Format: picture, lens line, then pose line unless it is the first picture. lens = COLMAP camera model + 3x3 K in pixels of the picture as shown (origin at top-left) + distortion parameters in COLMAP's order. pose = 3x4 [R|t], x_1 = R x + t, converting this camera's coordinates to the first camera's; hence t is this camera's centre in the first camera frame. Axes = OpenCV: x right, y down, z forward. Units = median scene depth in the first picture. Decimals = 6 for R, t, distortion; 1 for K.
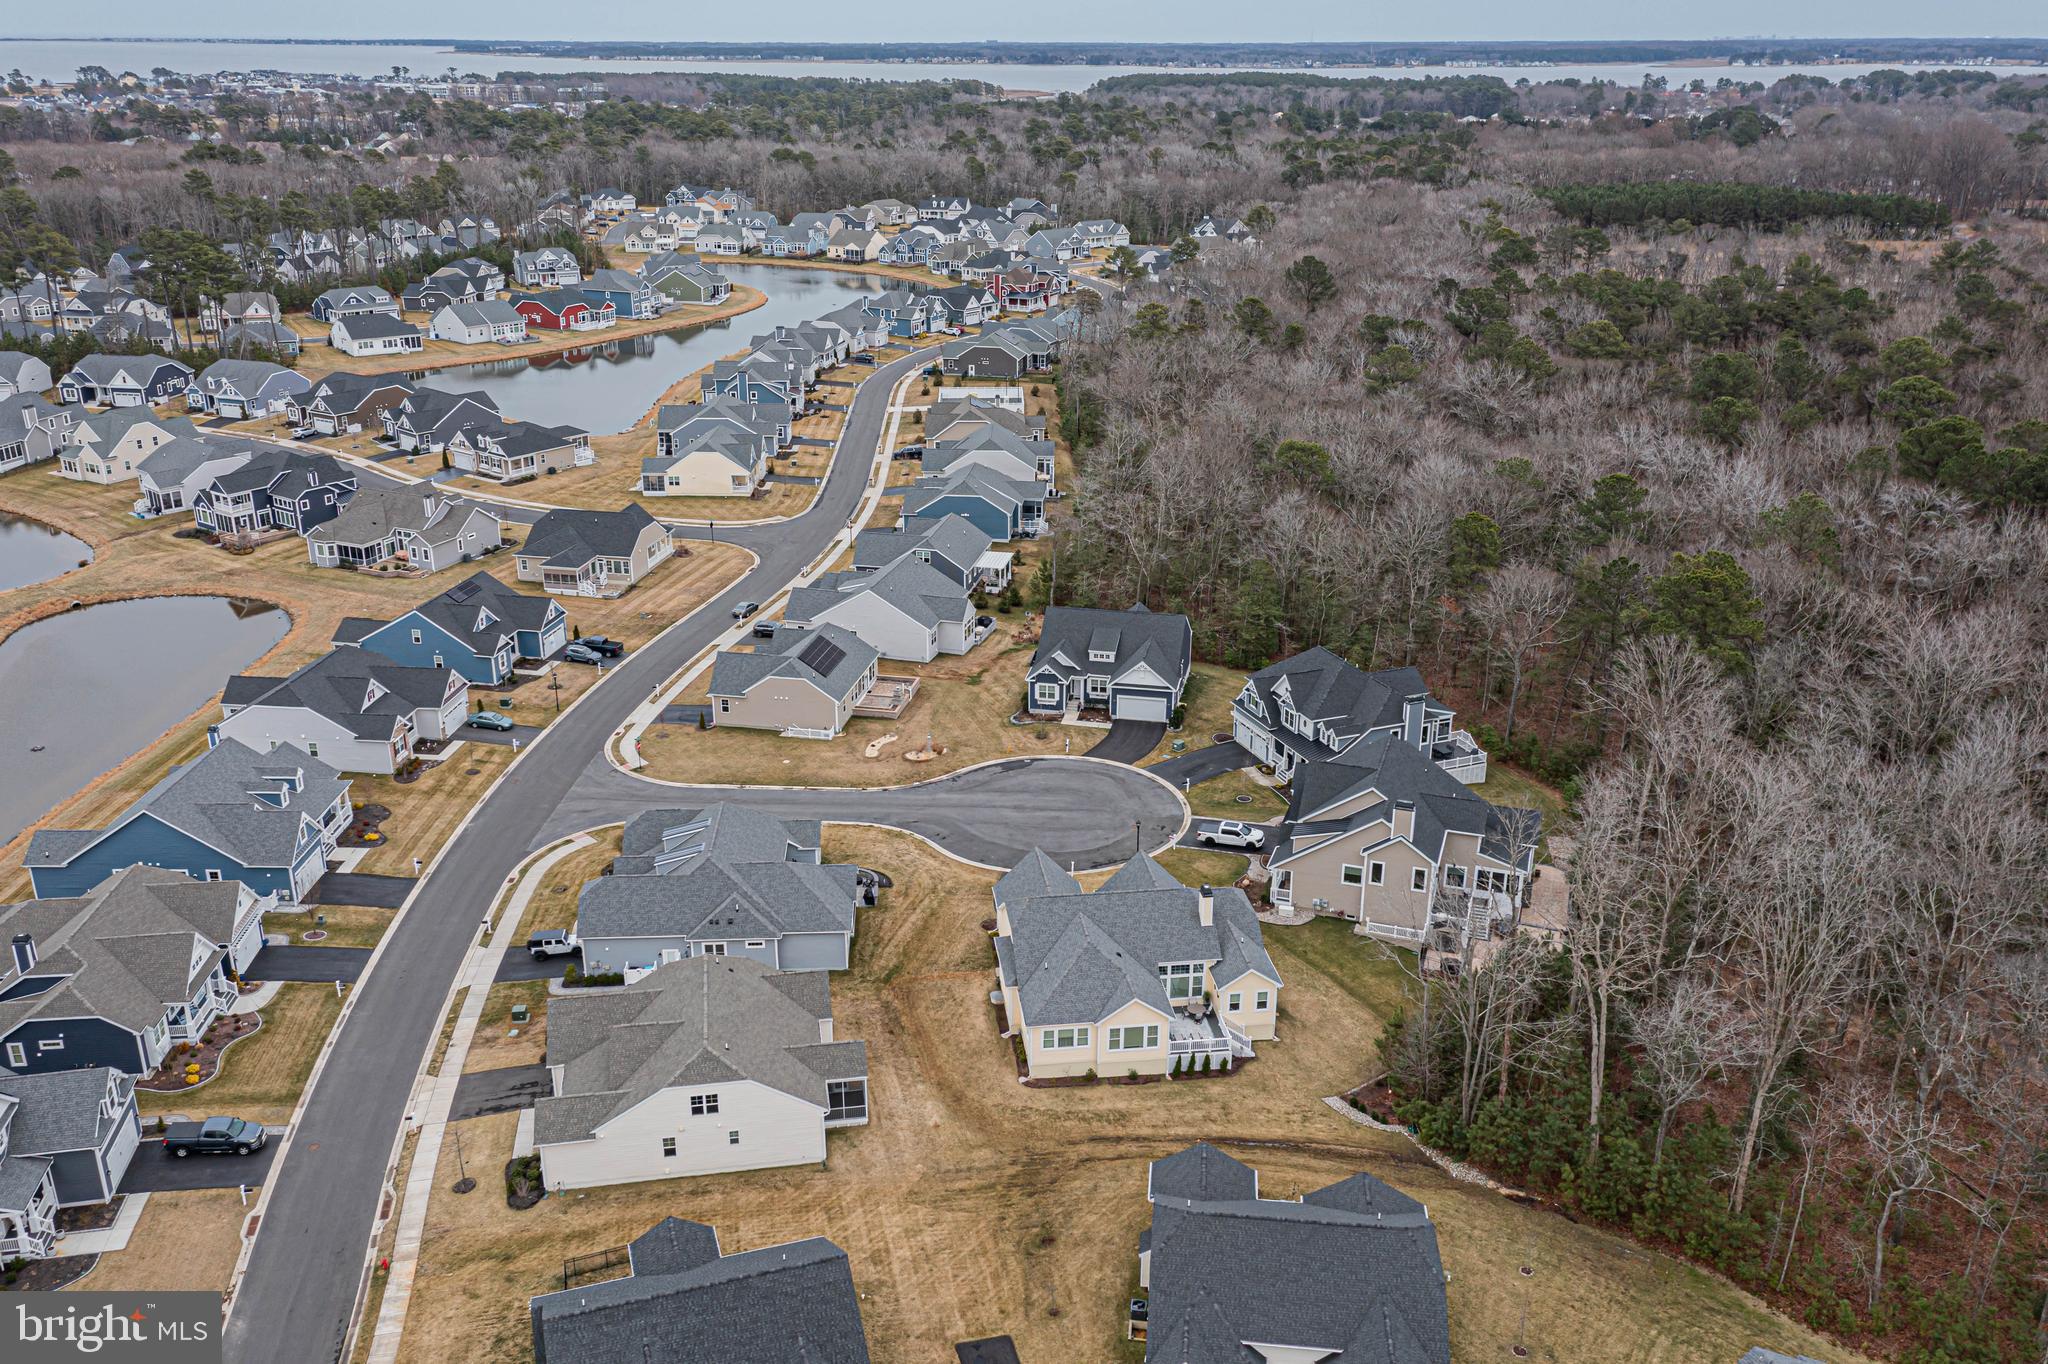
lens RADIAL K [[1650.2, 0, 1024.0], [0, 1650.2, 682.0], [0, 0, 1]] dist [0.004881, 0.065094]
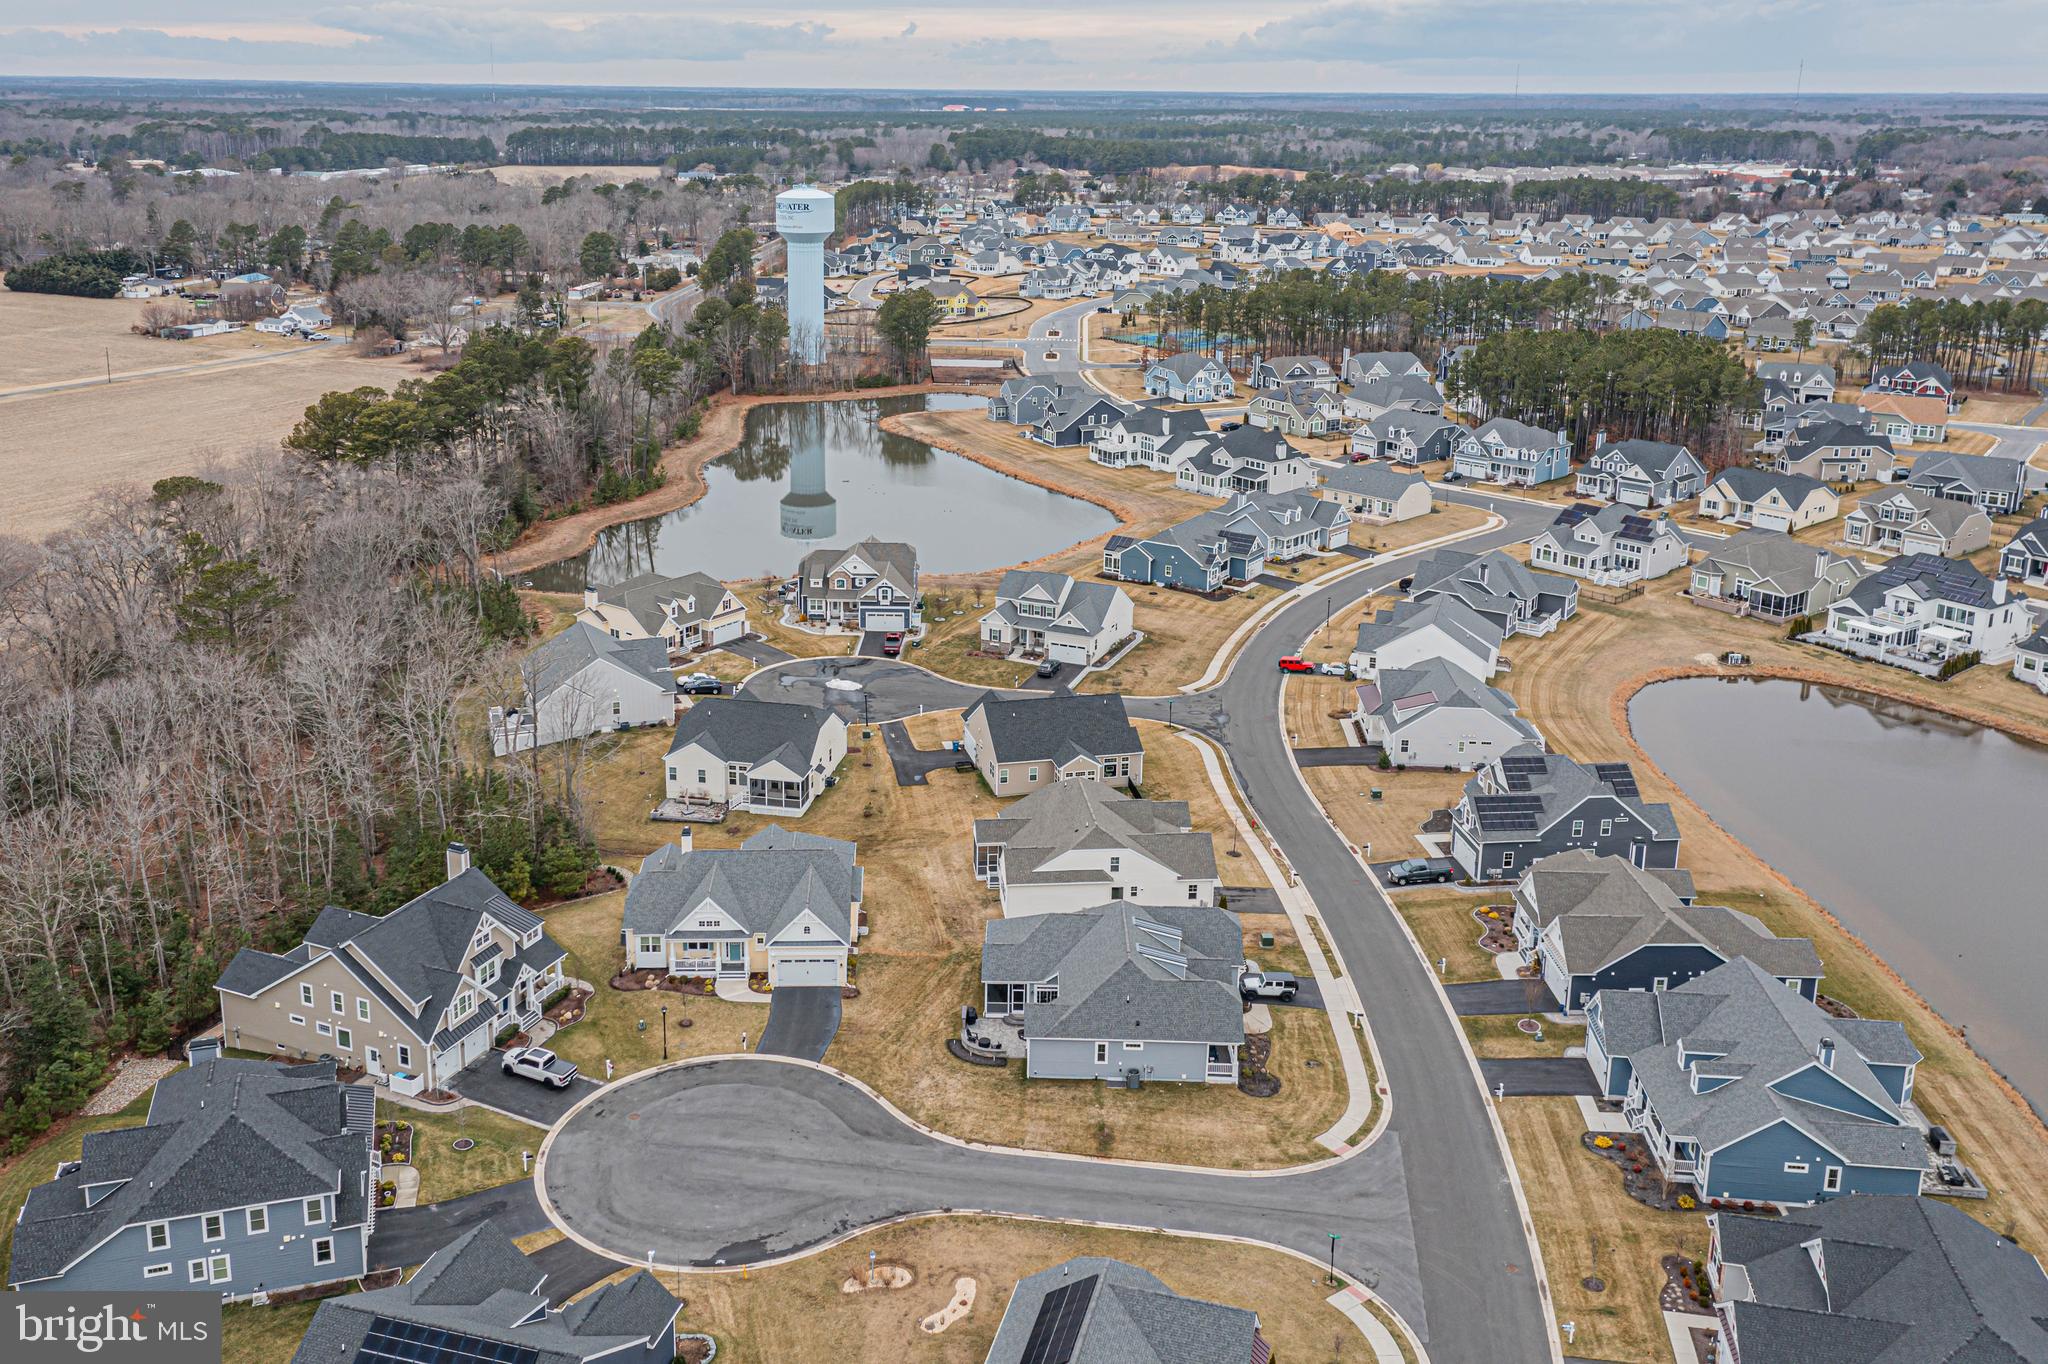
lens RADIAL K [[1712.8, 0, 937.0], [0, 1712.8, 685.7], [0, 0, 1]] dist [-0.006607, 0.073643]
pose [[-0.993837, -0.045723, 0.100979, -0.136029], [0.030733, 0.761594, 0.647325, -0.540777], [-0.106503, 0.646439, -0.755495, 1.343507]]
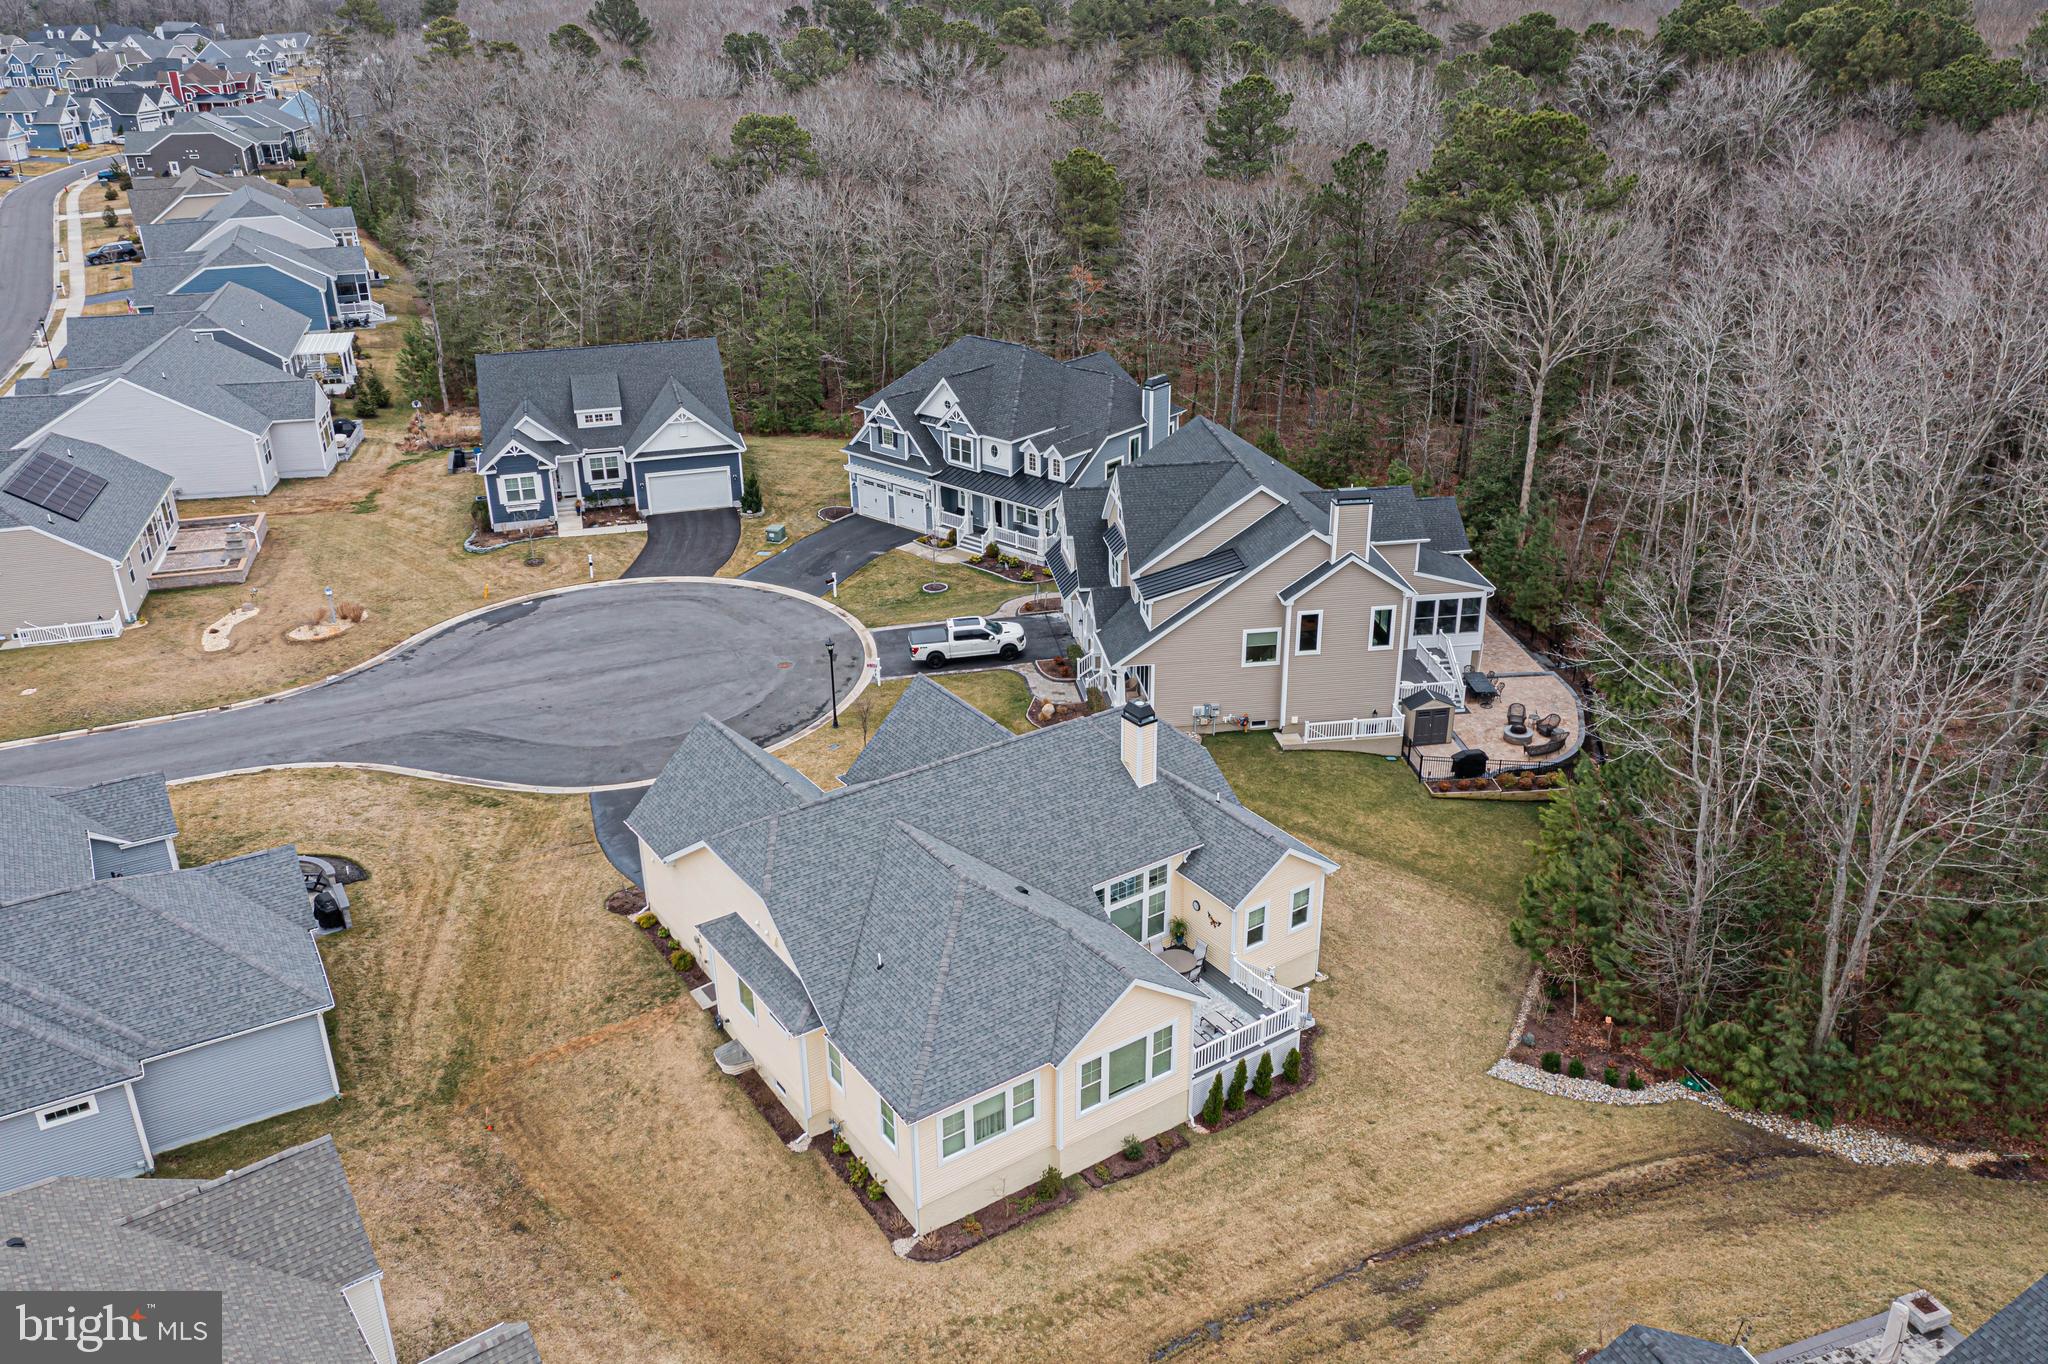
lens RADIAL K [[1650.2, 0, 1024.0], [0, 1650.2, 682.0], [0, 0, 1]] dist [0.004881, 0.065094]
pose [[0.896256, -0.201988, 0.394875, -0.073265], [0.176349, 0.979173, 0.100608, 0.047272], [-0.406972, -0.020534, 0.913210, 0.423996]]
